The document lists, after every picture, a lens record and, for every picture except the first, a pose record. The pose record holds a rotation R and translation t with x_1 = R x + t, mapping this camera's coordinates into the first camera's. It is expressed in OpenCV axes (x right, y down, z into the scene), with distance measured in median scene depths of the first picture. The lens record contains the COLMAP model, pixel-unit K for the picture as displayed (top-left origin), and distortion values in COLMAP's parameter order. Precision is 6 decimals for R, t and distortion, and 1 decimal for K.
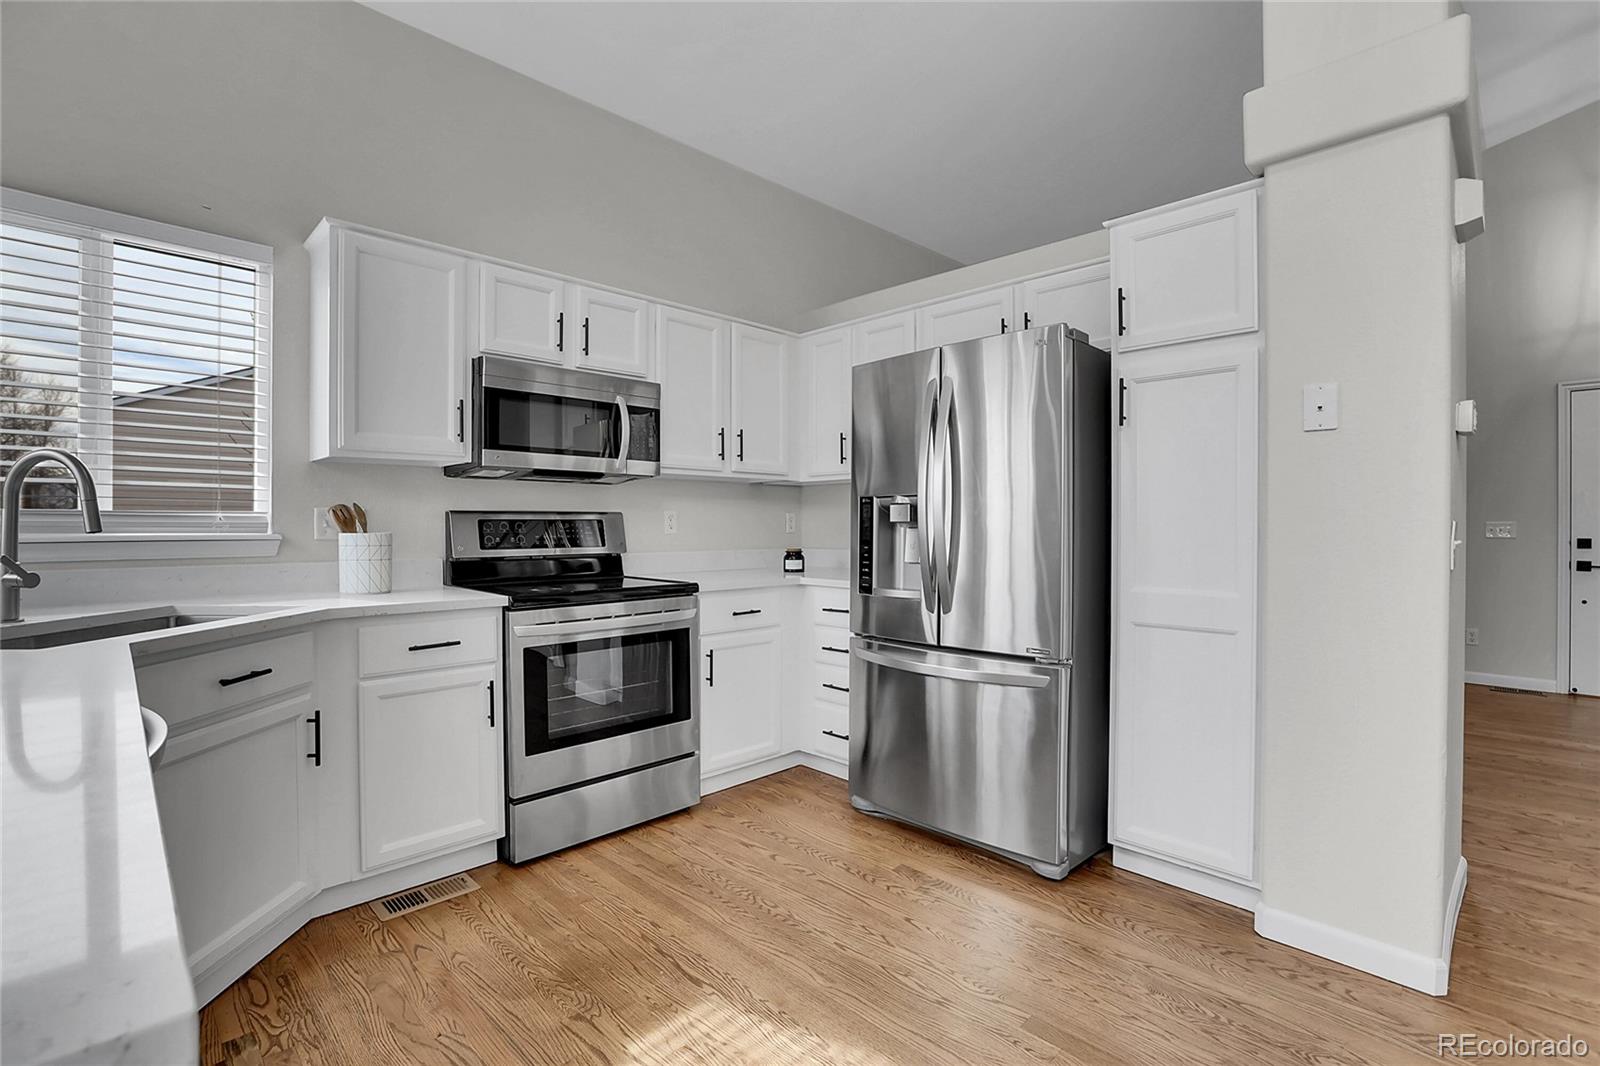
lens RADIAL K [[726.9, 0, 807.9], [0, 726.9, 530.3], [0, 0, 1]] dist [-0.053314, 0.017713]
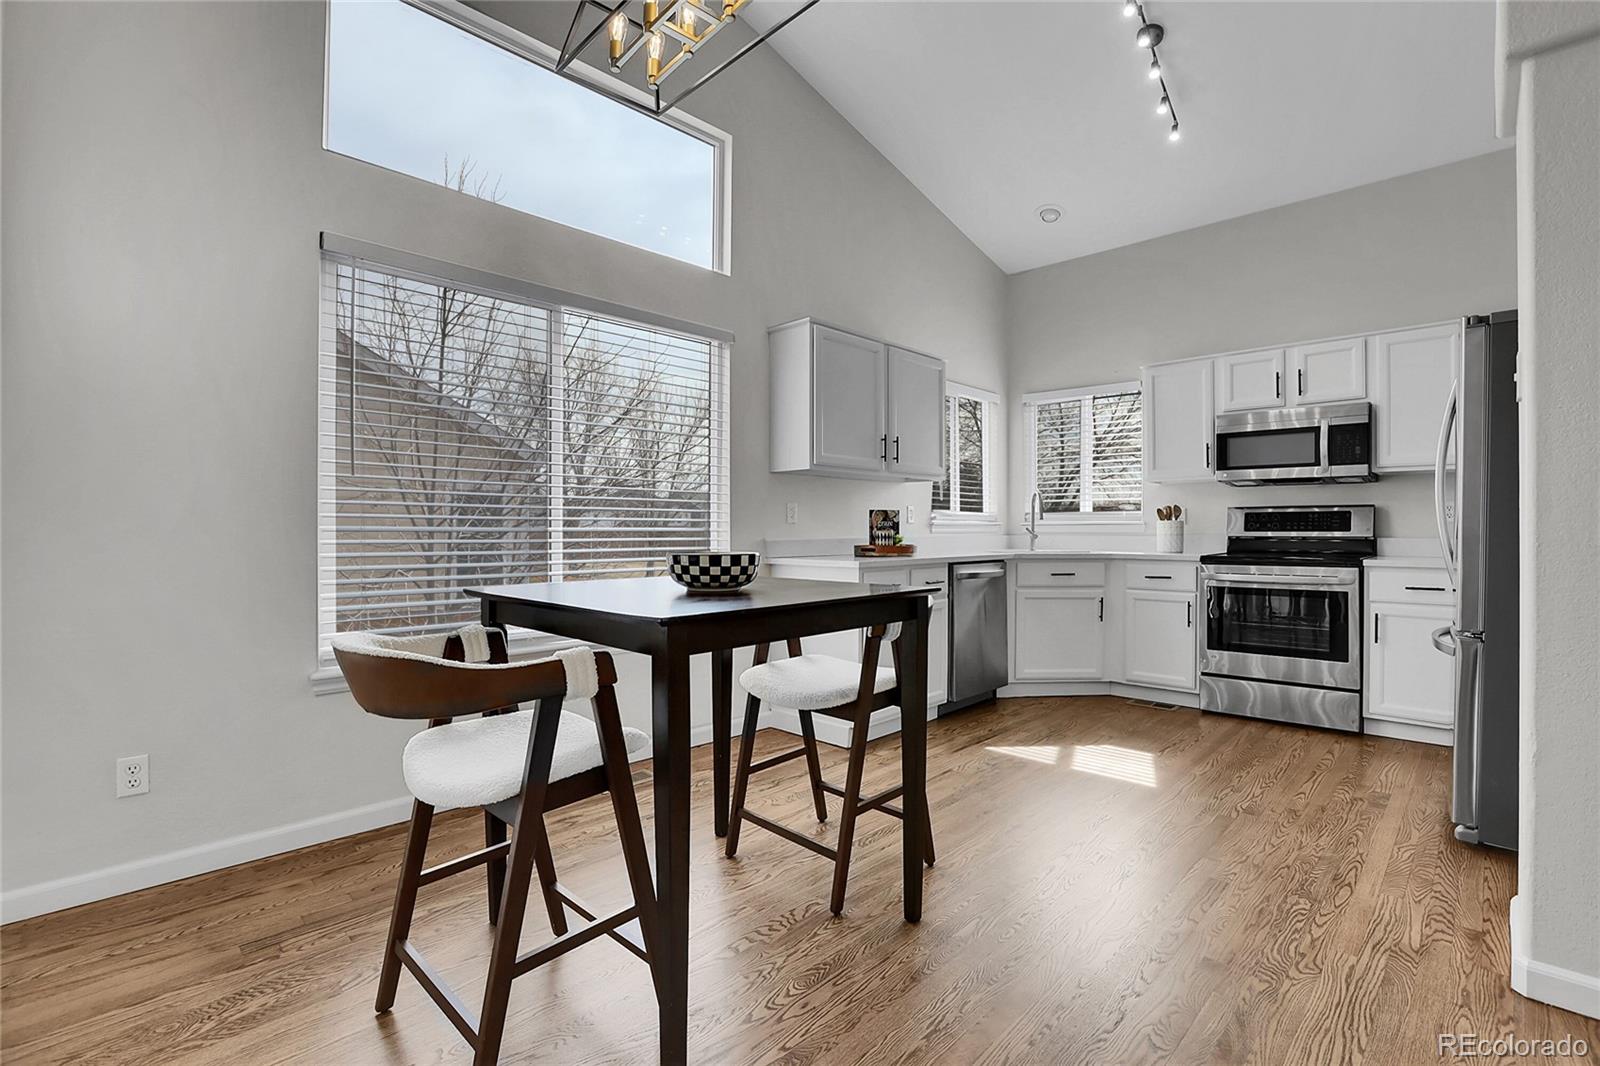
lens RADIAL K [[726.9, 0, 807.9], [0, 726.9, 530.3], [0, 0, 1]] dist [-0.053314, 0.017713]
pose [[0.018977, 0.005204, -0.999806, 1.235529], [-0.005054, 0.999974, 0.005109, 0.023839], [0.999807, 0.004956, 0.019003, 0.005236]]
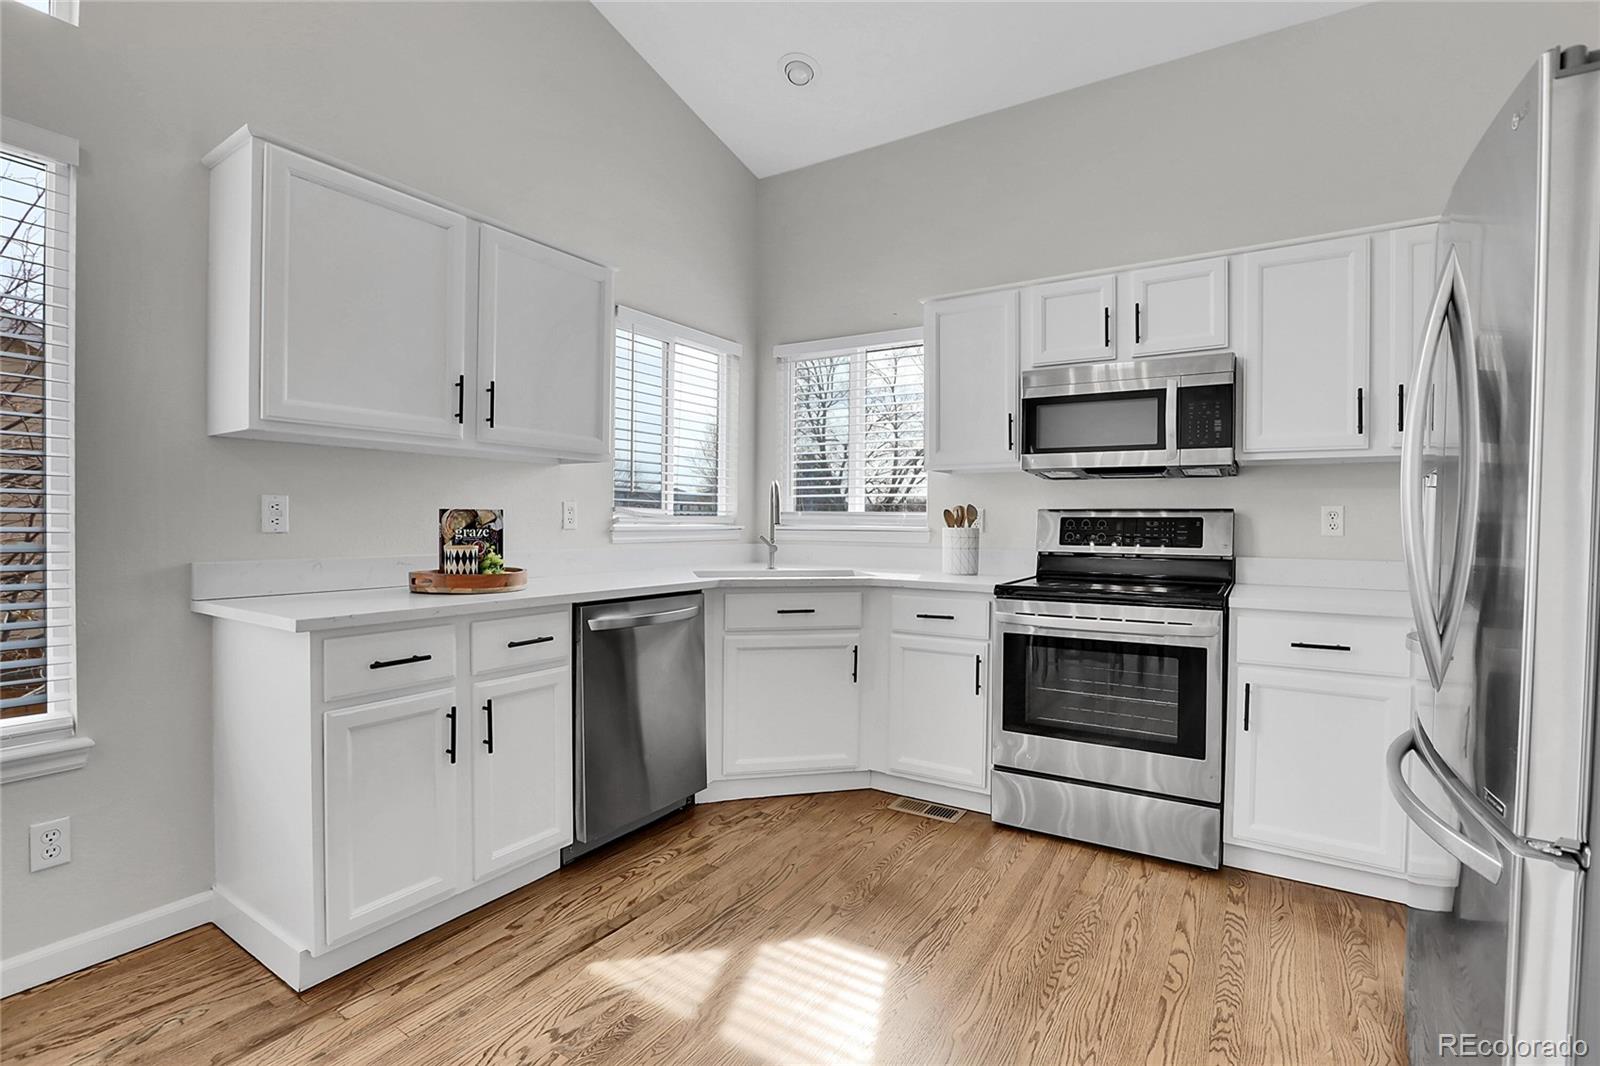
lens RADIAL K [[726.9, 0, 807.9], [0, 726.9, 530.3], [0, 0, 1]] dist [-0.053314, 0.017713]
pose [[0.216762, 0.016604, -0.976083, 0.594514], [-0.013200, 0.999814, 0.014077, -0.006144], [0.976135, 0.009833, 0.216941, 0.434412]]
